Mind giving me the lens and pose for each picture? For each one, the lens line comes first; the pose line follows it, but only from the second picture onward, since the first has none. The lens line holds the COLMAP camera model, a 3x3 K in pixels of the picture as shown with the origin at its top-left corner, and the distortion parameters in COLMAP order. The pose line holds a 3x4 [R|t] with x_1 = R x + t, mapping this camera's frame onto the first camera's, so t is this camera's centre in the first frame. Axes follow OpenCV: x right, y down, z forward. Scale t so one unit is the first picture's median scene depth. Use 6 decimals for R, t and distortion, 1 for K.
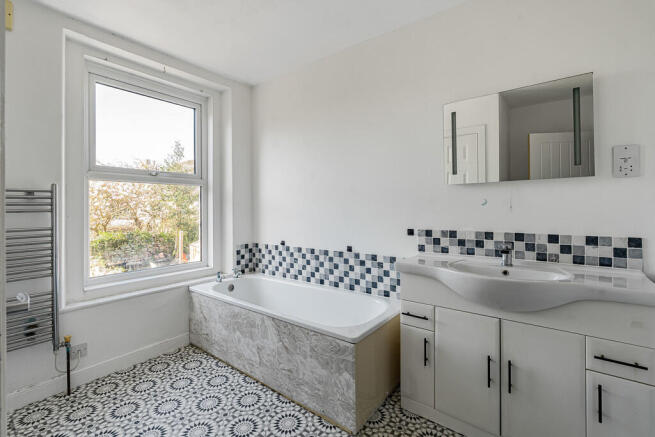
lens RADIAL K [[300.2, 0, 322.4], [0, 300.2, 212.0], [0, 0, 1]] dist [-0.001765, -0.001540]
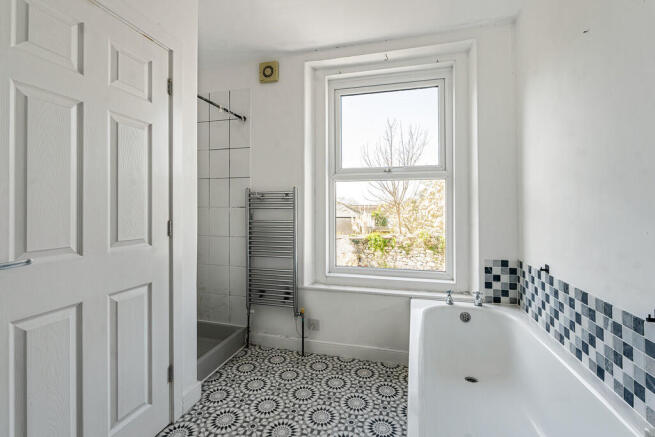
lens RADIAL K [[300.2, 0, 324.4], [0, 300.2, 208.0], [0, 0, 1]] dist [-0.001765, -0.001540]
pose [[0.379484, 0.006338, -0.925177, 0.249465], [-0.013128, 0.999913, 0.001465, -0.005541], [0.925105, 0.011590, 0.379534, 0.449288]]
